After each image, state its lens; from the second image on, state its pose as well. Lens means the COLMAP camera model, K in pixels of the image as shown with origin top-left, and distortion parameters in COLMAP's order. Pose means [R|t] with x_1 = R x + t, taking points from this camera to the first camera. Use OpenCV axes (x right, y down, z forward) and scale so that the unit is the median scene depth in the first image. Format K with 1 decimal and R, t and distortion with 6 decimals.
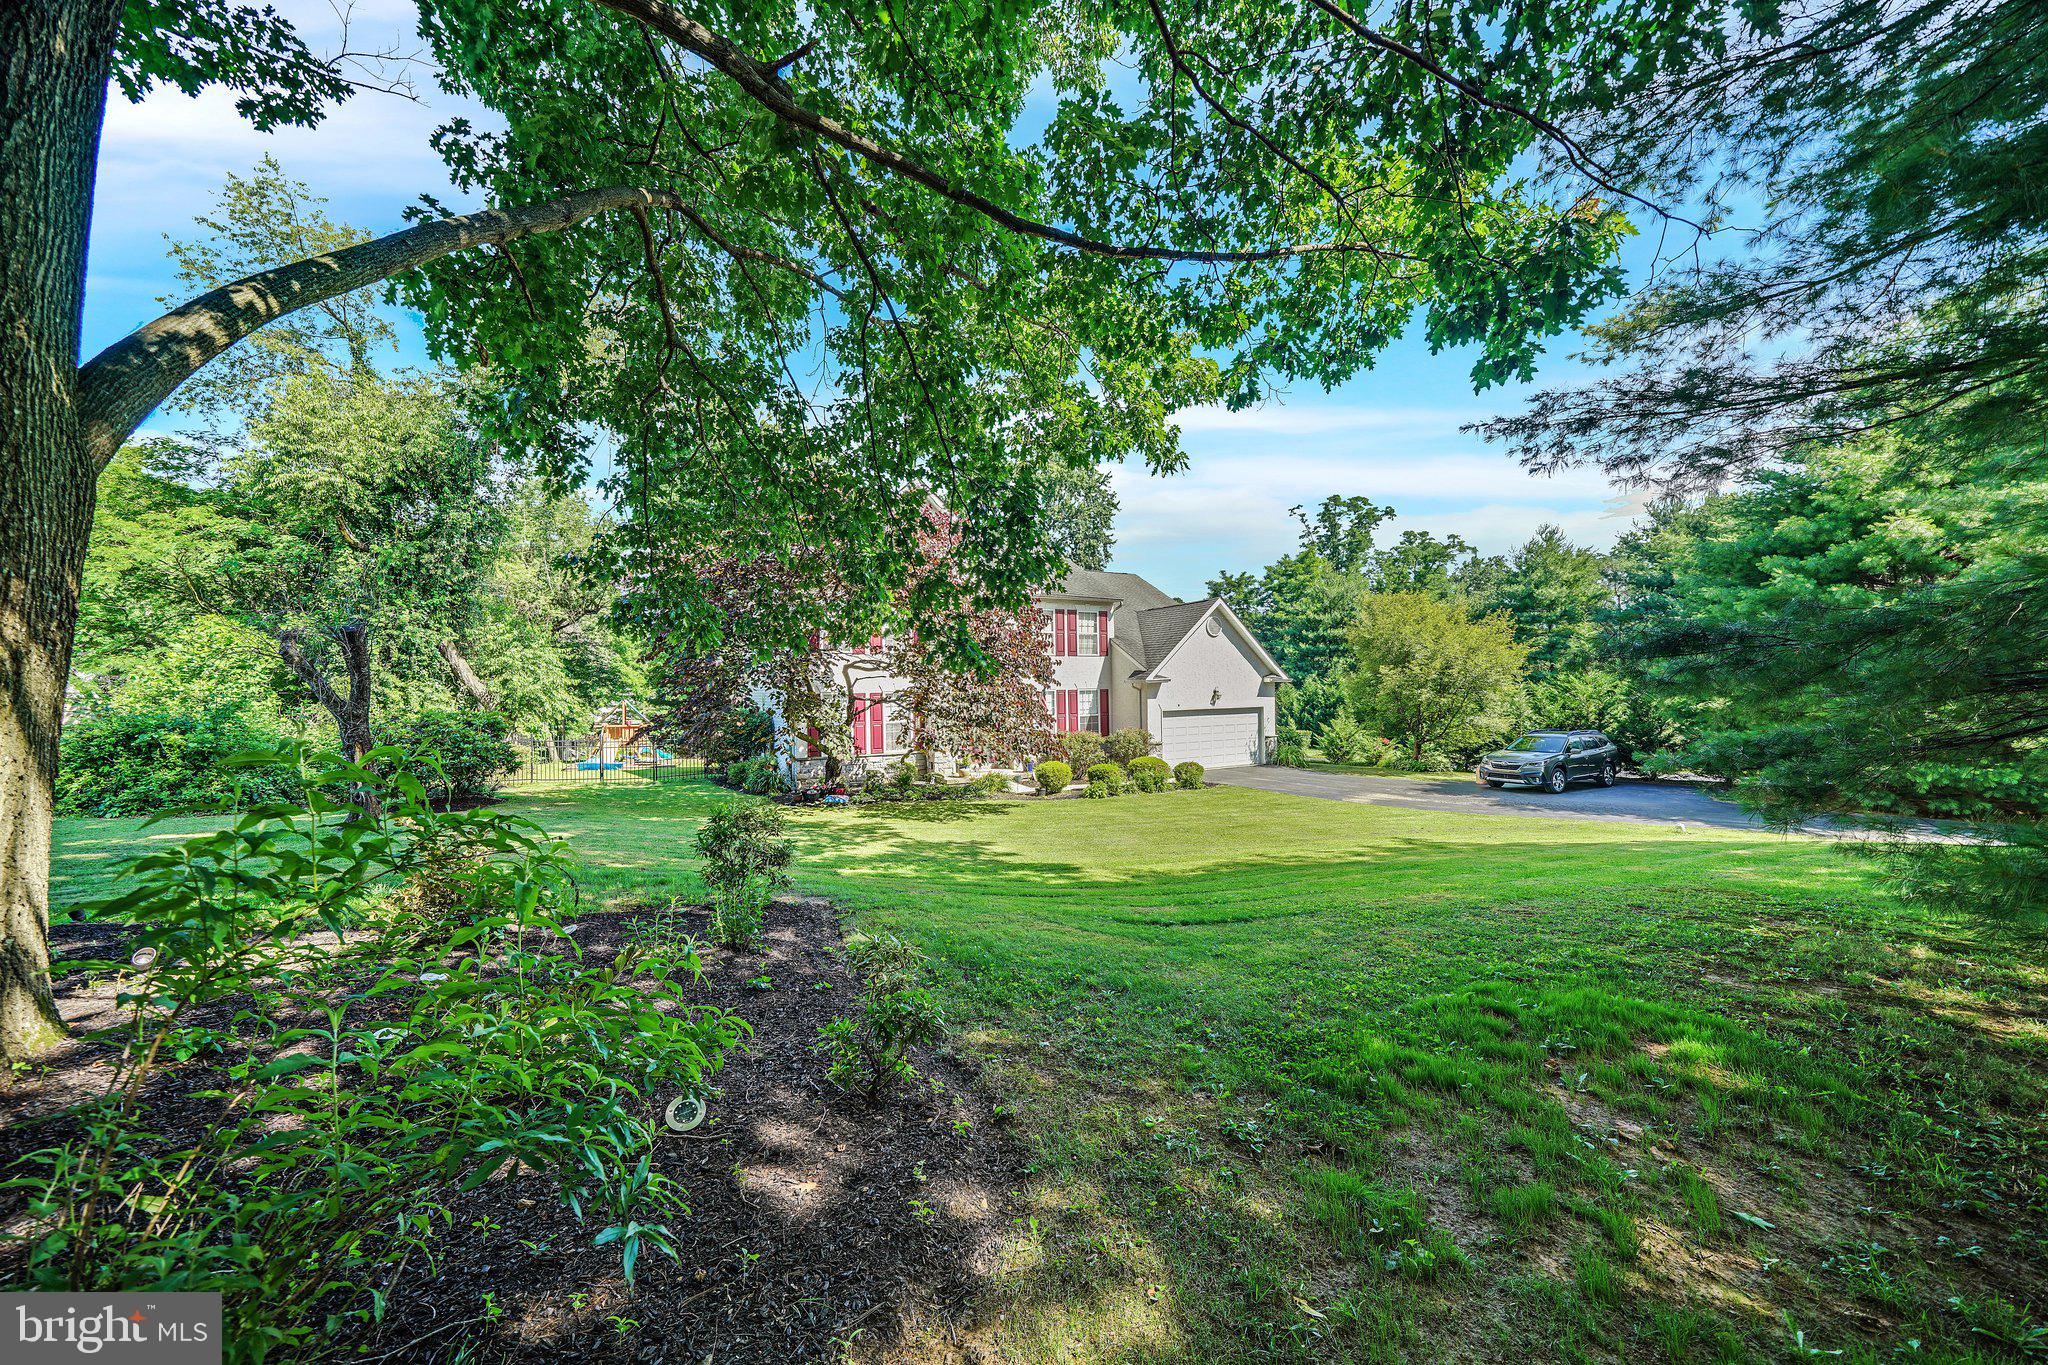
lens RADIAL K [[703.5, 0, 1022.9], [0, 703.5, 681.8], [0, 0, 1]] dist [-0.015438, 0.000041]
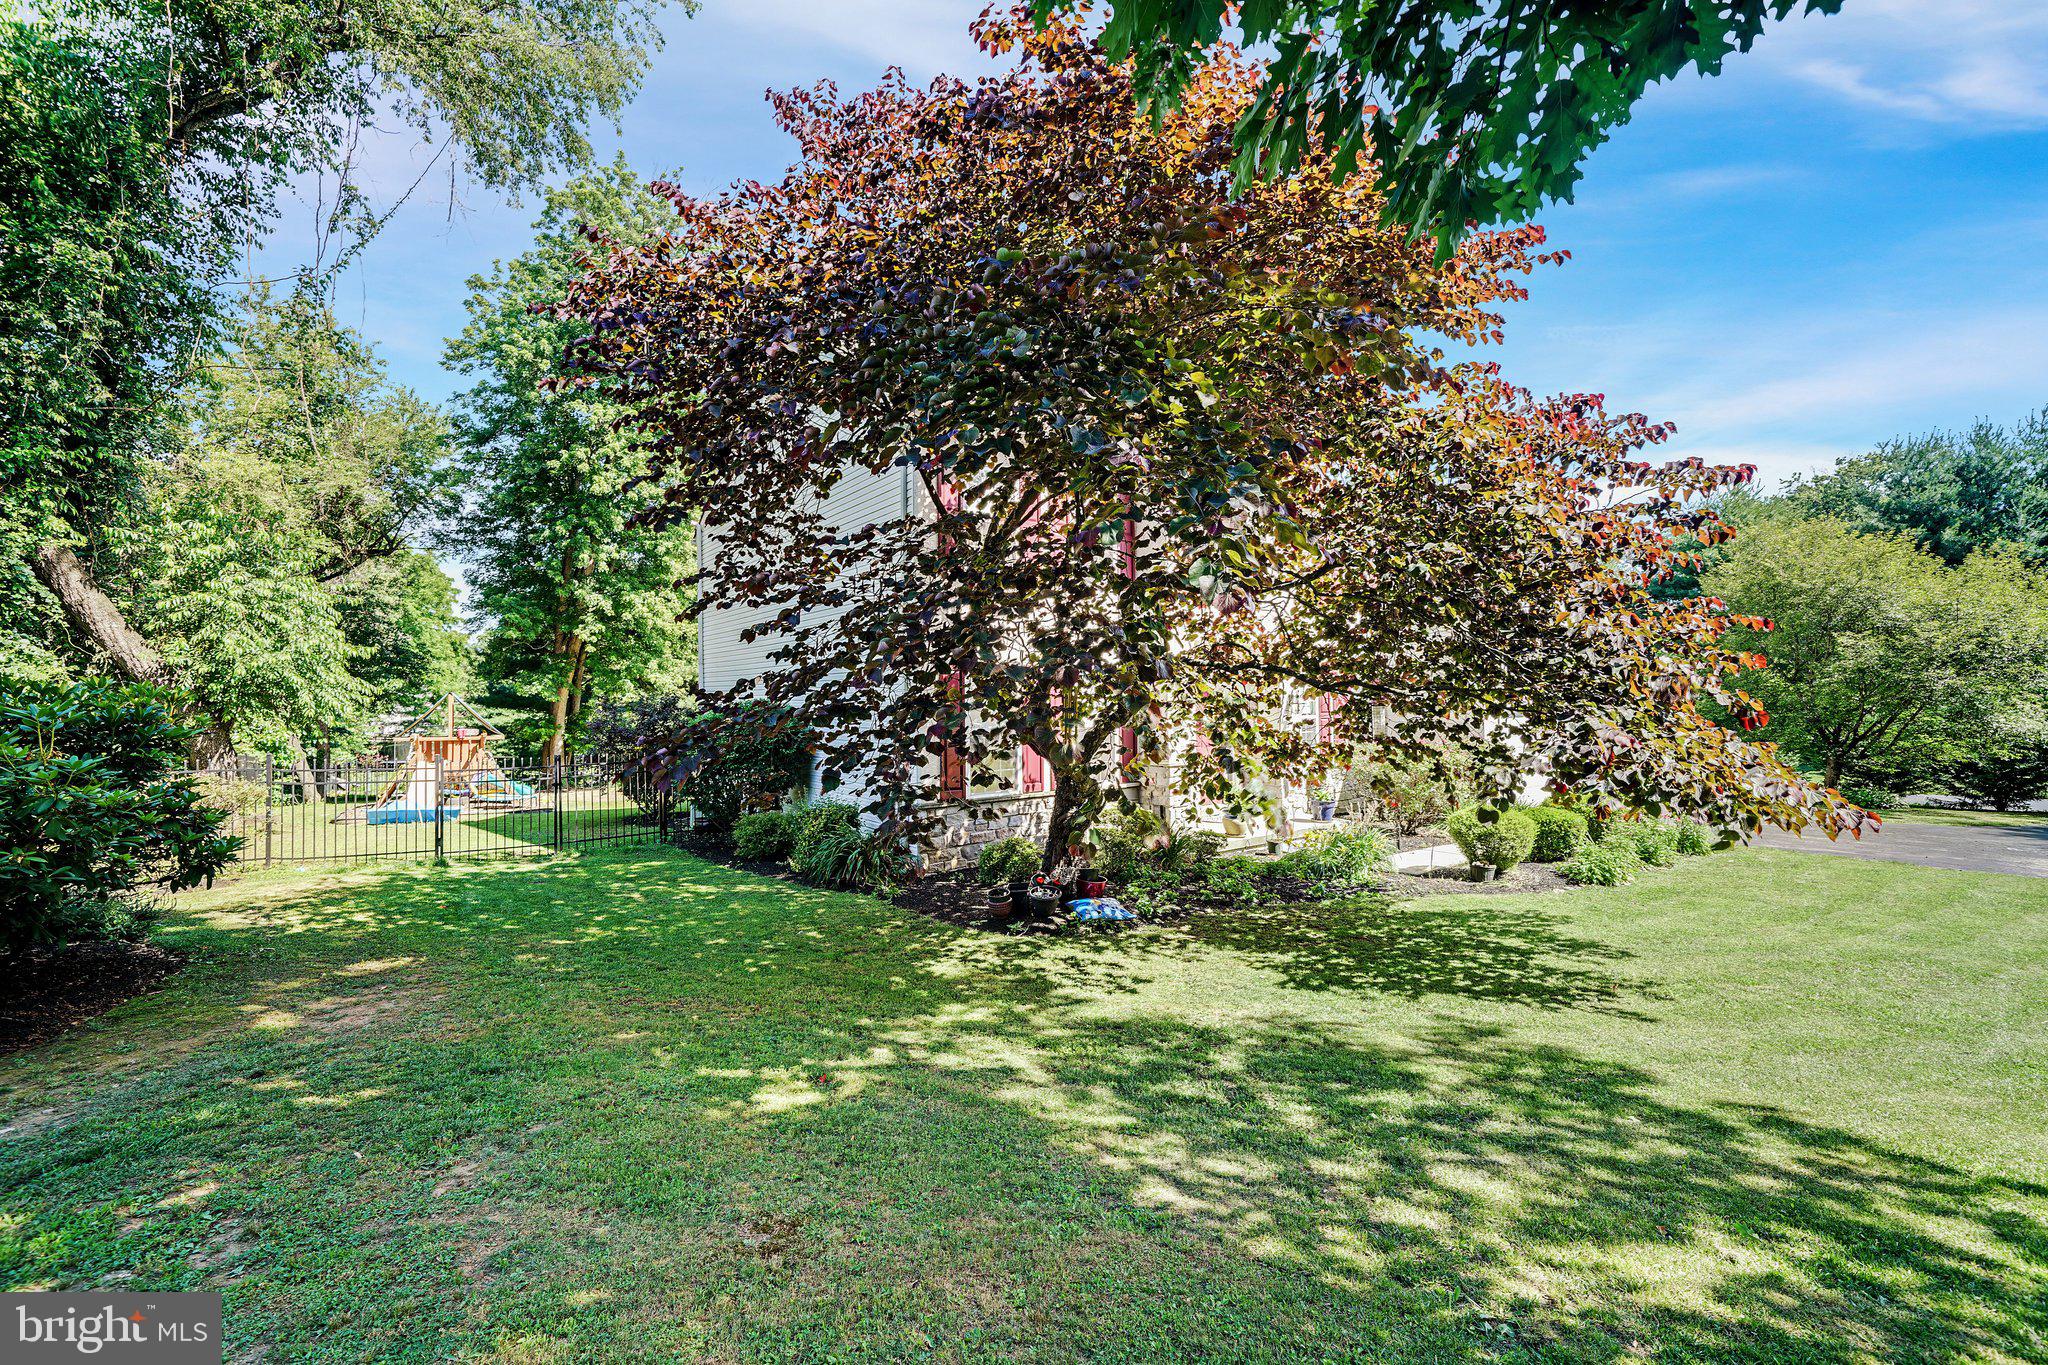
lens RADIAL K [[795.4, 0, 1019.8], [0, 795.4, 694.1], [0, 0, 1]] dist [0.001624, 0.000162]
pose [[0.989452, 0.008445, 0.144618, -0.266753], [-0.008554, 0.999963, 0.000127, 0.028596], [-0.144611, -0.001362, 0.989488, 0.375664]]
